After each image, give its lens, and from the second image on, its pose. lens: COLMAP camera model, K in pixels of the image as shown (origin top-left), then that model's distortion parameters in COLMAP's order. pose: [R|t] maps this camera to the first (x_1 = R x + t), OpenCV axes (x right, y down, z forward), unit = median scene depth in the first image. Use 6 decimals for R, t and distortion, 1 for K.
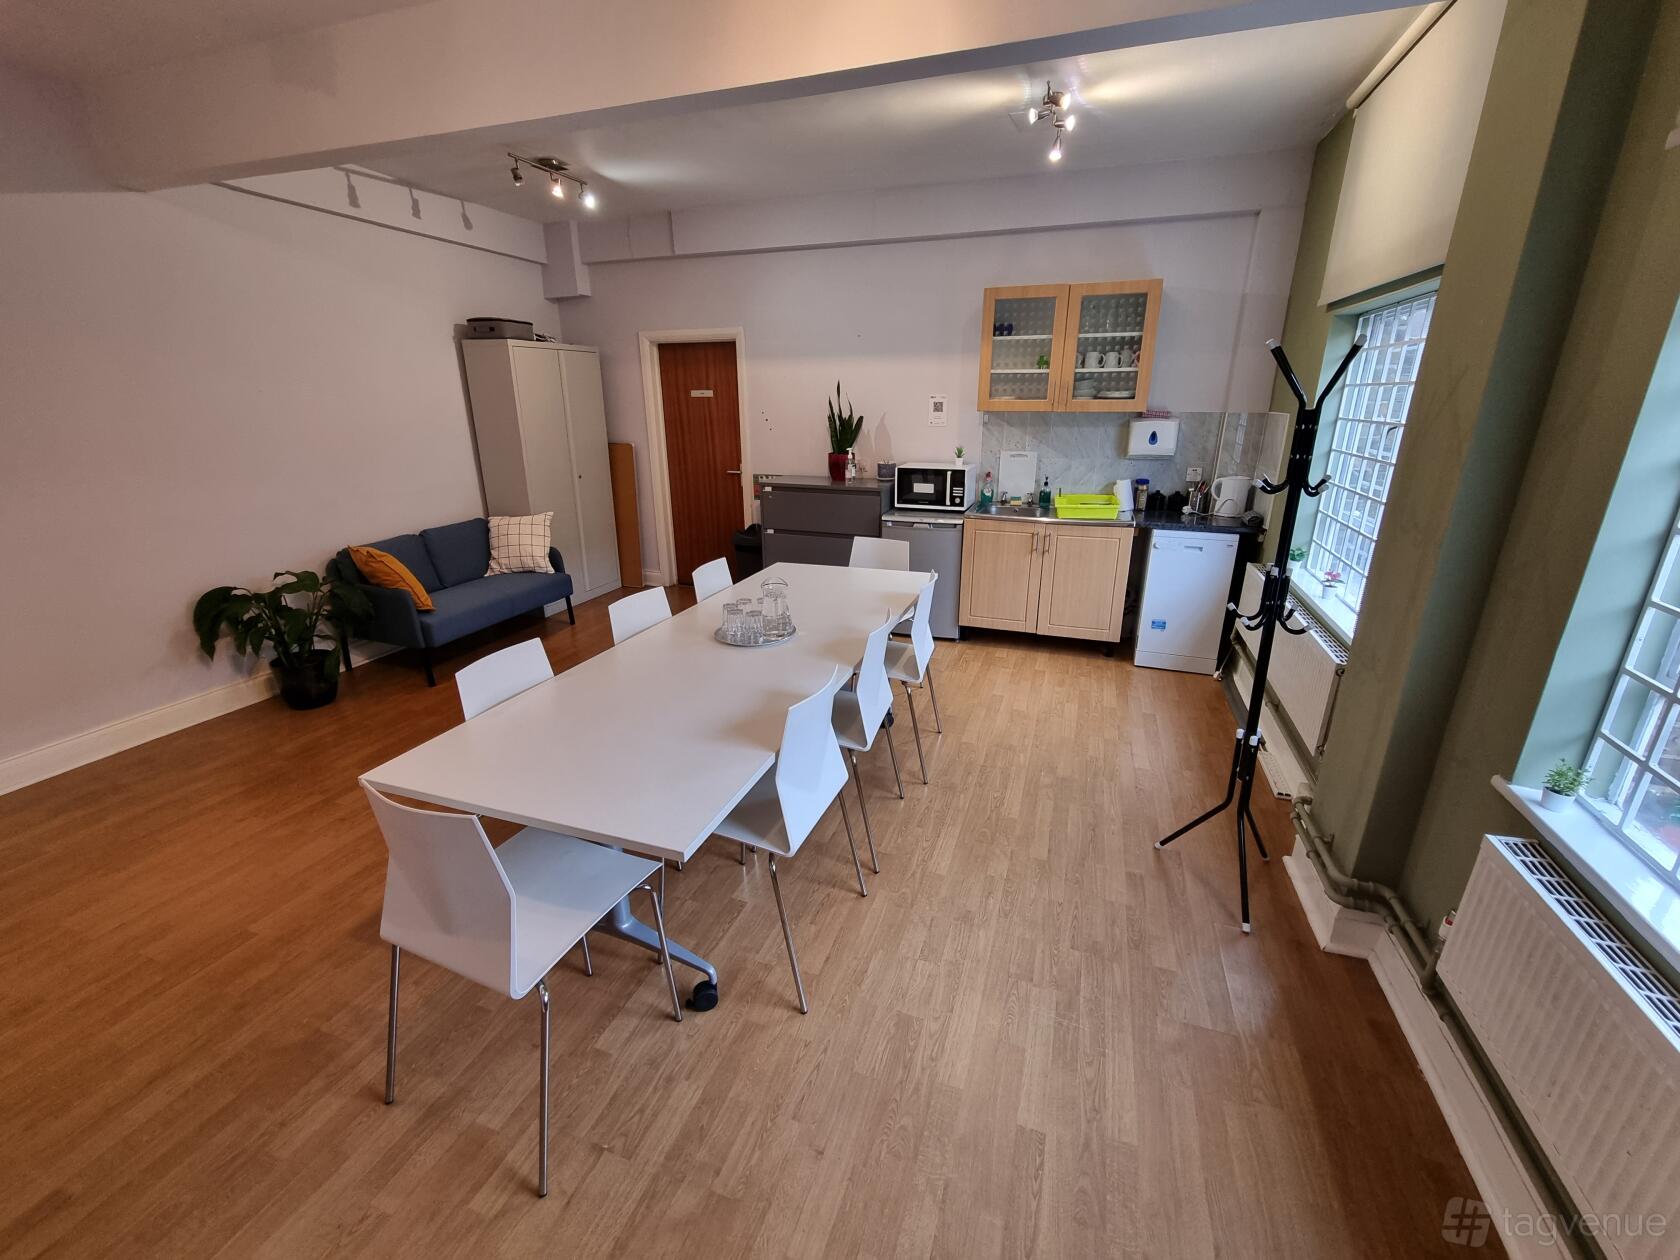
lens RADIAL K [[677.7, 0, 845.7], [0, 677.7, 624.0], [0, 0, 1]] dist [0.000793, -0.000416]
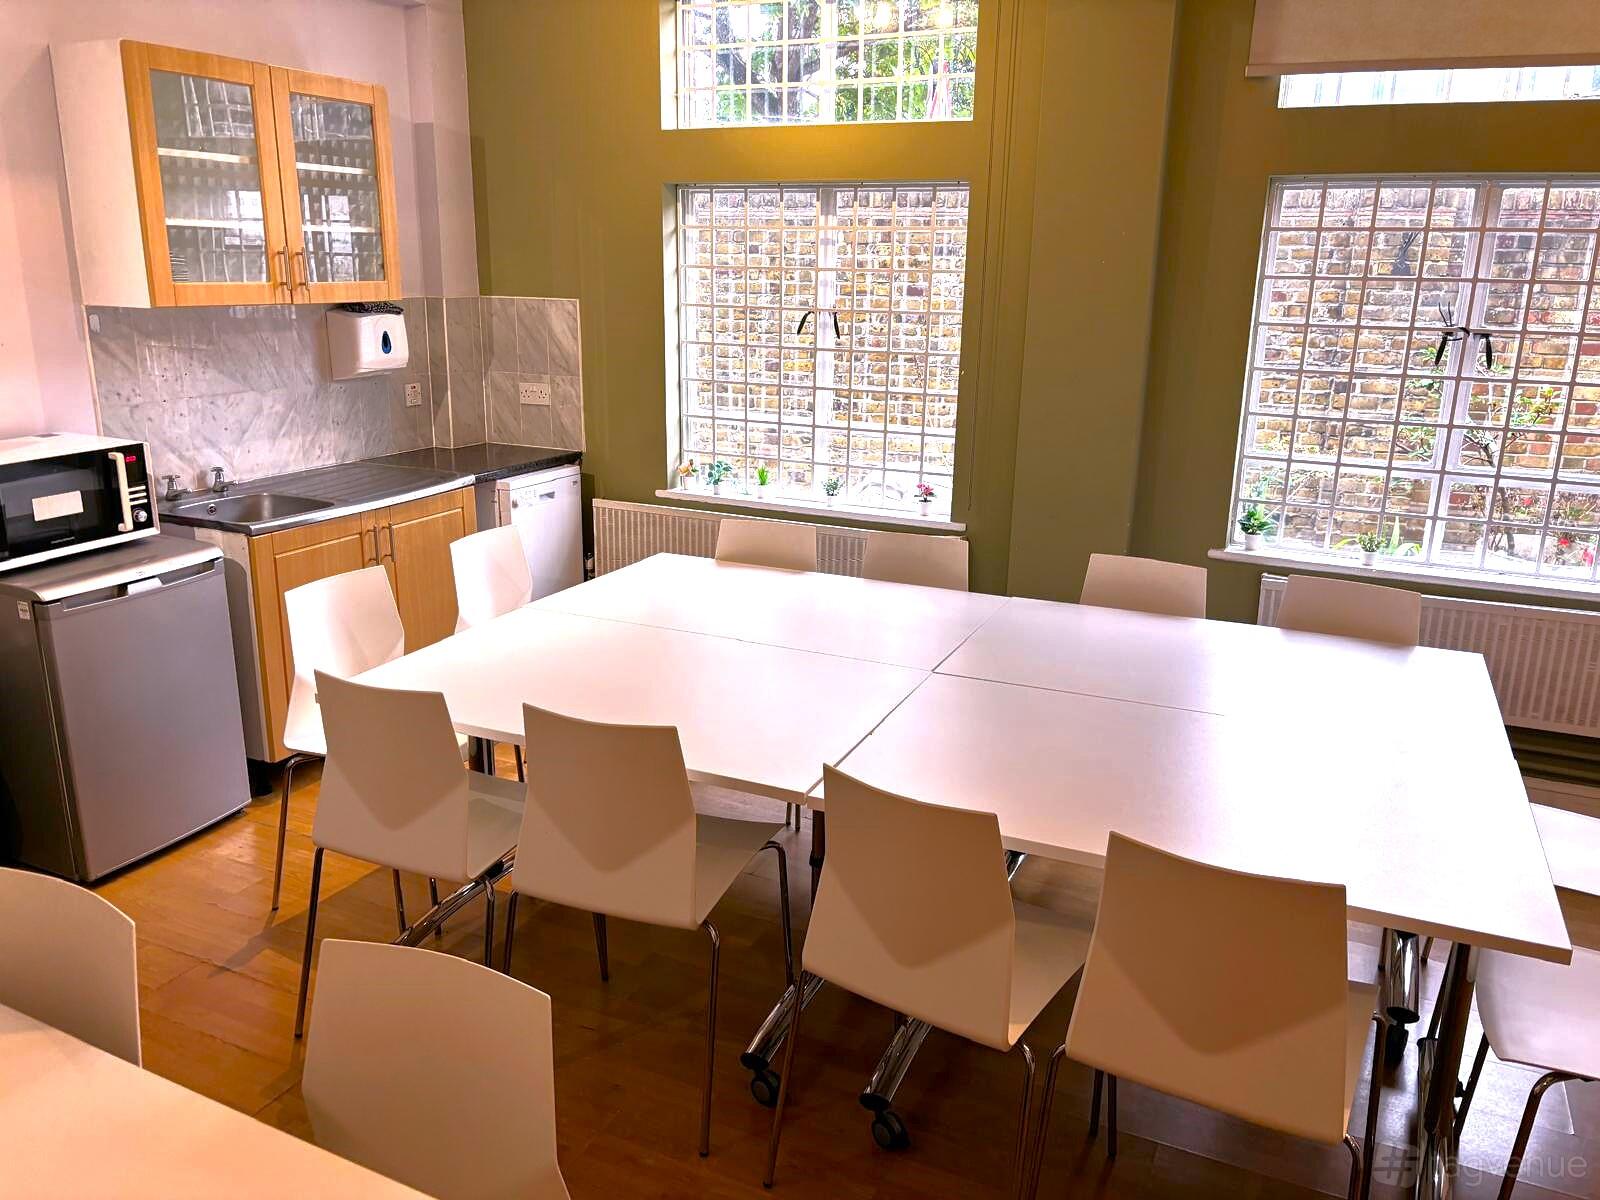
lens RADIAL K [[1217.7, 0, 794.8], [0, 1217.7, 591.1], [0, 0, 1]] dist [0.031109, -0.040769]
pose [[0.092378, -0.257561, 0.961836, -0.601400], [0.301363, 0.927894, 0.219529, -0.194671], [-0.949024, 0.269582, 0.163336, 0.528010]]
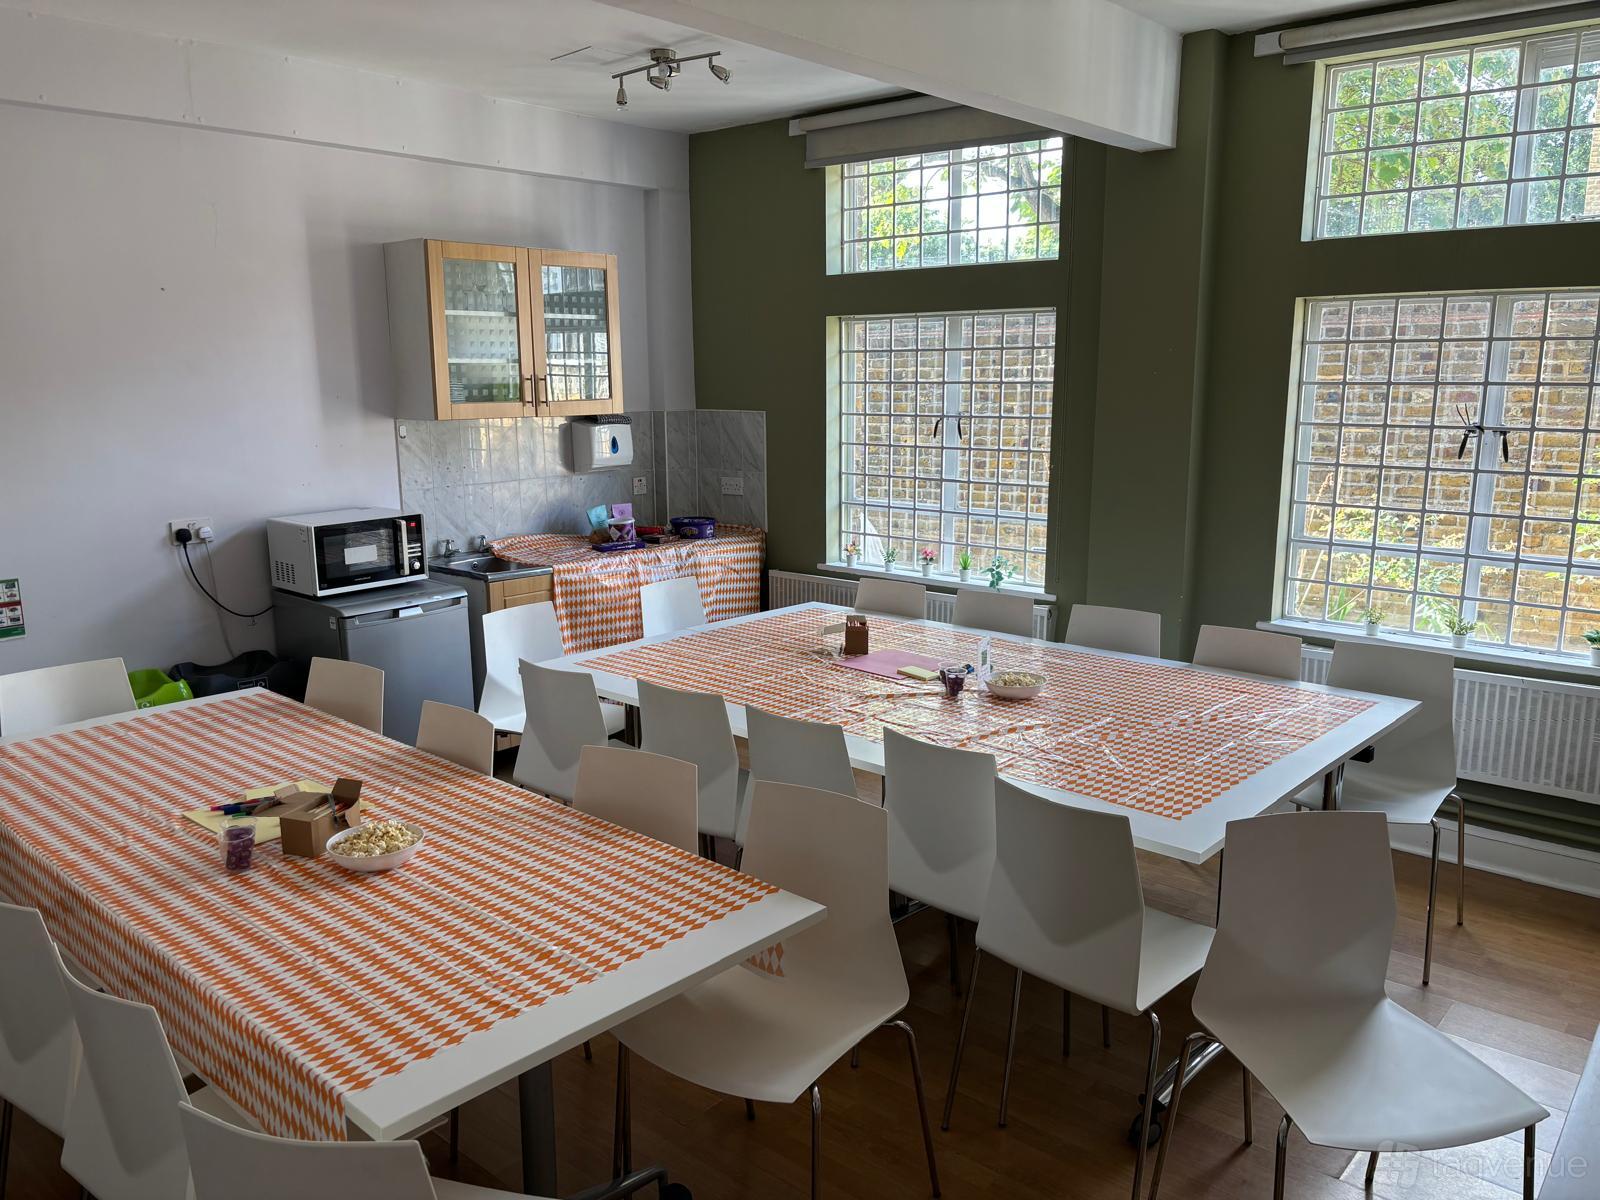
lens RADIAL K [[1217.3, 0, 792.3], [0, 1217.3, 612.9], [0, 0, 1]] dist [0.032186, -0.017802]
pose [[0.363898, -0.184782, 0.912926, -0.777935], [0.300927, 0.950886, 0.072514, -0.127116], [-0.881488, 0.248336, 0.401632, 0.295007]]
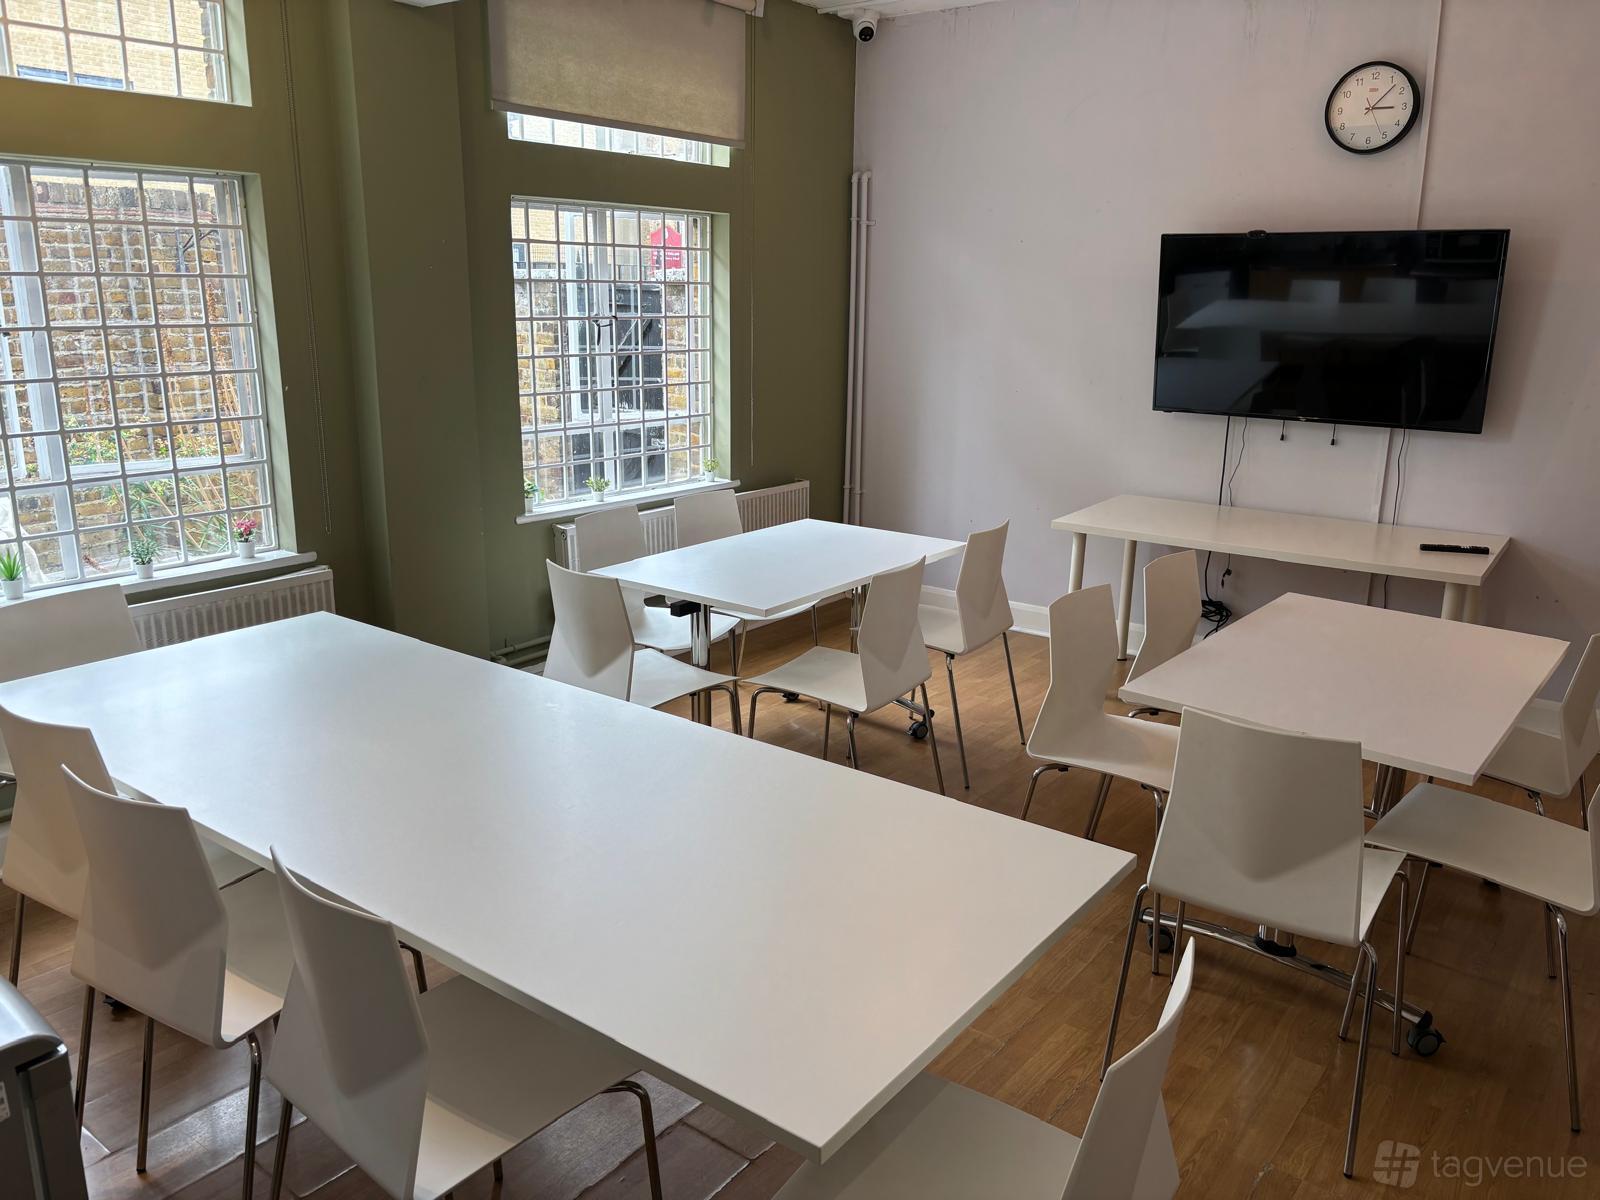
lens RADIAL K [[1217.7, 0, 800.1], [0, 1217.7, 603.7], [0, 0, 1]] dist [0.031109, -0.040769]
pose [[-0.951994, -0.089849, 0.292633, -0.220109], [0.084154, 0.842307, 0.532388, -0.416573], [-0.294322, 0.531457, -0.794310, 1.207976]]
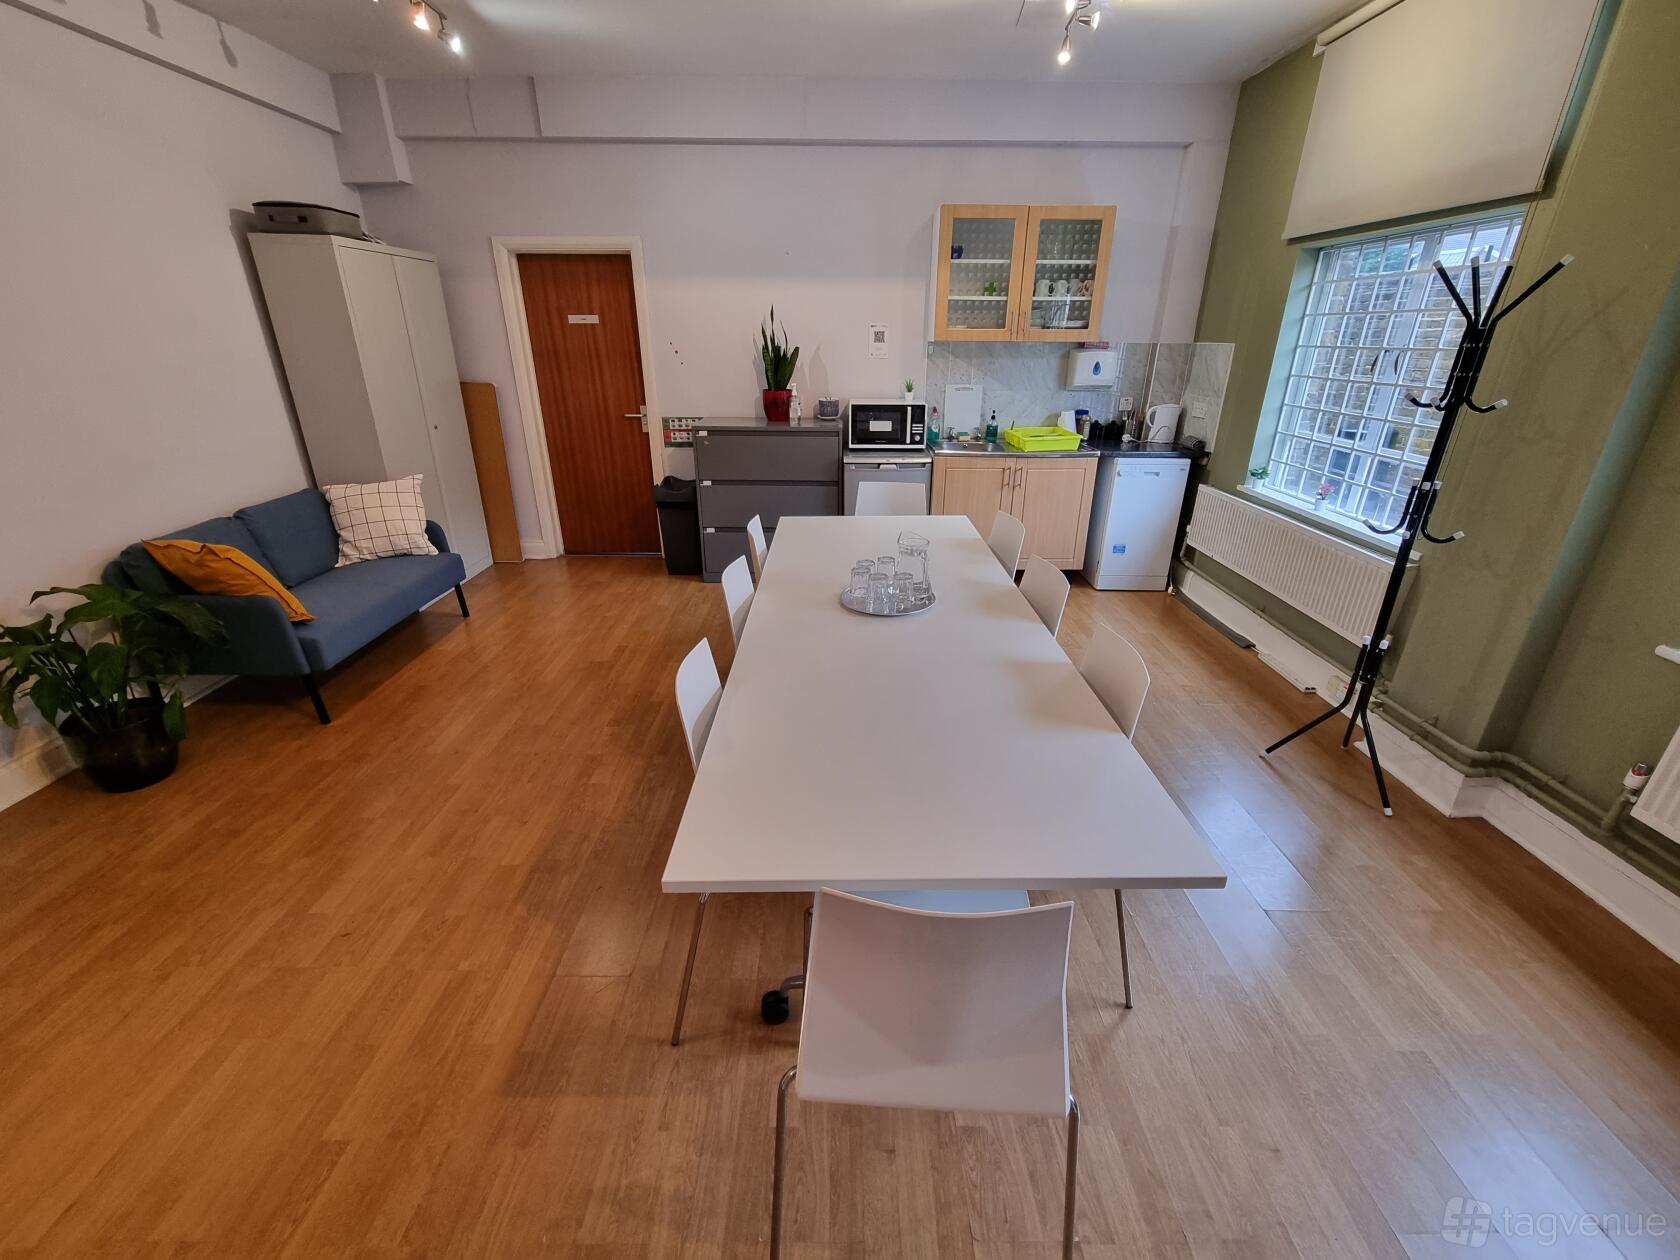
lens RADIAL K [[677.7, 0, 839.3], [0, 677.7, 622.5], [0, 0, 1]] dist [0.000793, -0.000416]
pose [[0.941580, -0.124476, 0.312942, -0.280478], [0.100195, 0.990652, 0.092576, -0.025877], [-0.321540, -0.055812, 0.945250, 0.127898]]
